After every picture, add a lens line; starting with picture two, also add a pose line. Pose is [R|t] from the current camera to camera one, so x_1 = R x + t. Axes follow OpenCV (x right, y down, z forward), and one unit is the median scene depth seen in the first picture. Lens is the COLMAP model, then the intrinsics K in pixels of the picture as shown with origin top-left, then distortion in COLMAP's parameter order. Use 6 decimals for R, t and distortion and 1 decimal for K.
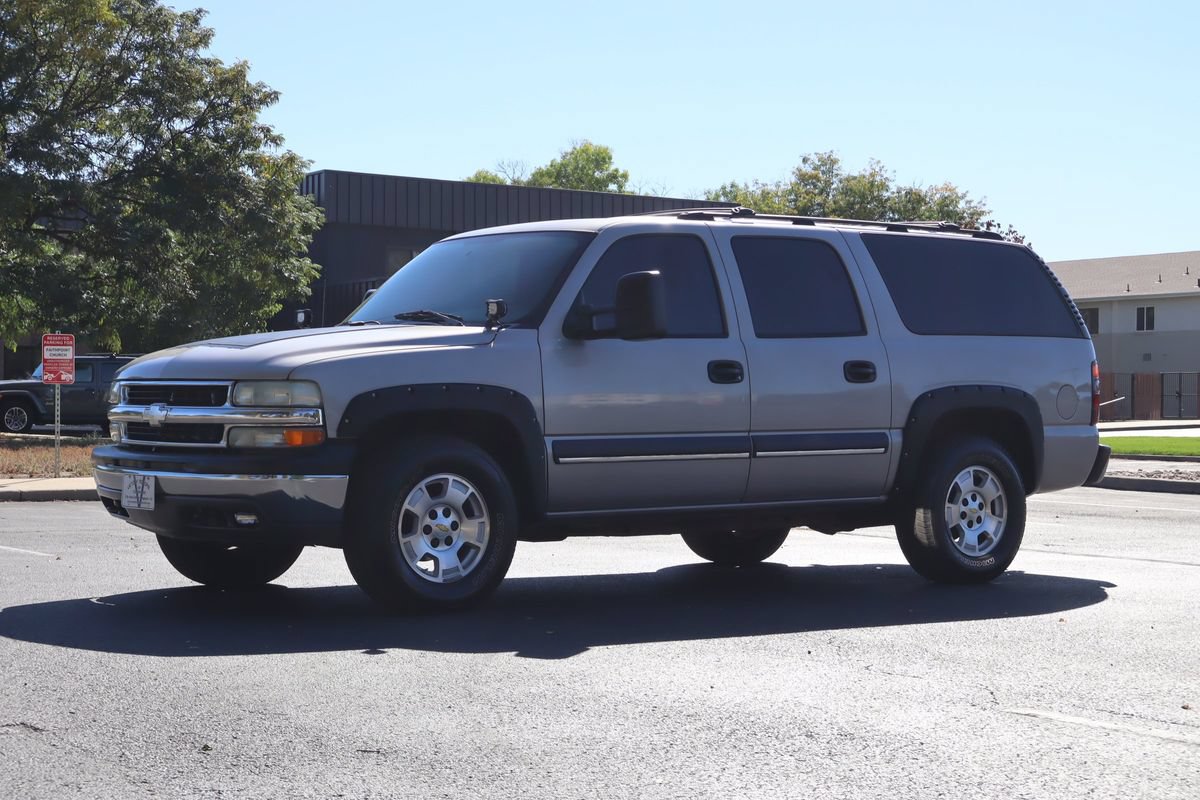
lens RADIAL K [[2086.7, 0, 636.3], [0, 2086.7, 400.5], [0, 0, 1]] dist [-0.014305, 0.086489]
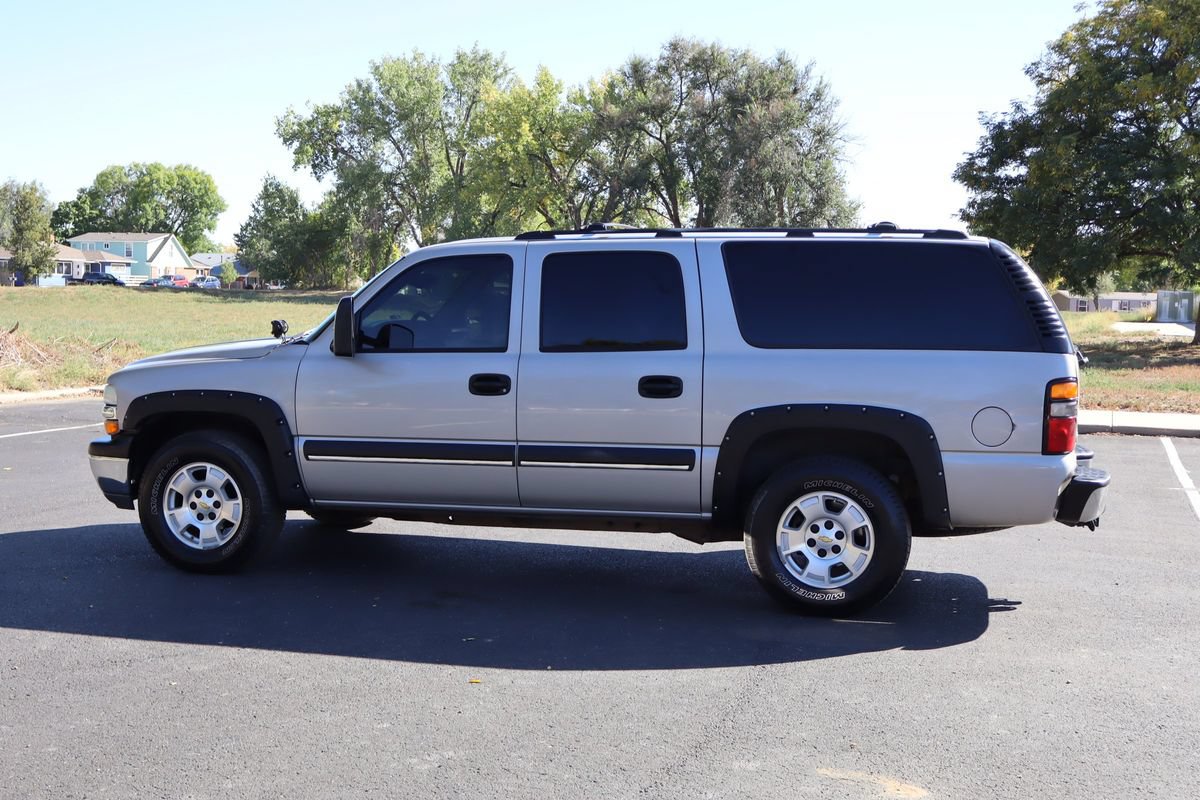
lens RADIAL K [[1459.8, 0, 682.4], [0, 1459.8, 398.3], [0, 0, 1]] dist [-0.015739, 0.002973]
pose [[0.645400, 0.059565, -0.761519, 0.625385], [-0.010543, 0.997555, 0.069093, -0.055034], [0.763772, -0.036564, 0.644449, 0.547558]]
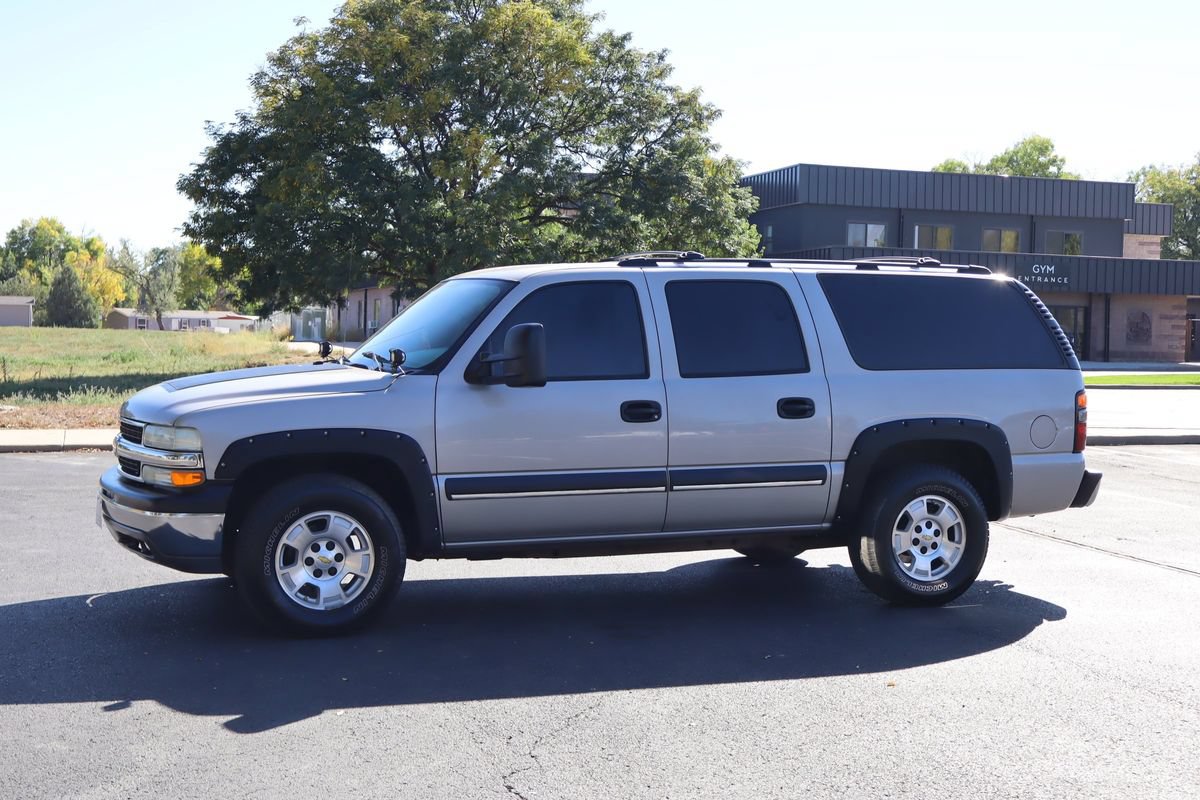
lens RADIAL K [[1534.9, 0, 649.3], [0, 1534.9, 399.7], [0, 0, 1]] dist [-0.008363, -0.032576]
pose [[0.962320, 0.023987, -0.270859, 0.239946], [-0.011364, 0.998779, 0.048076, -0.053244], [0.271681, -0.043187, 0.961418, 0.226715]]
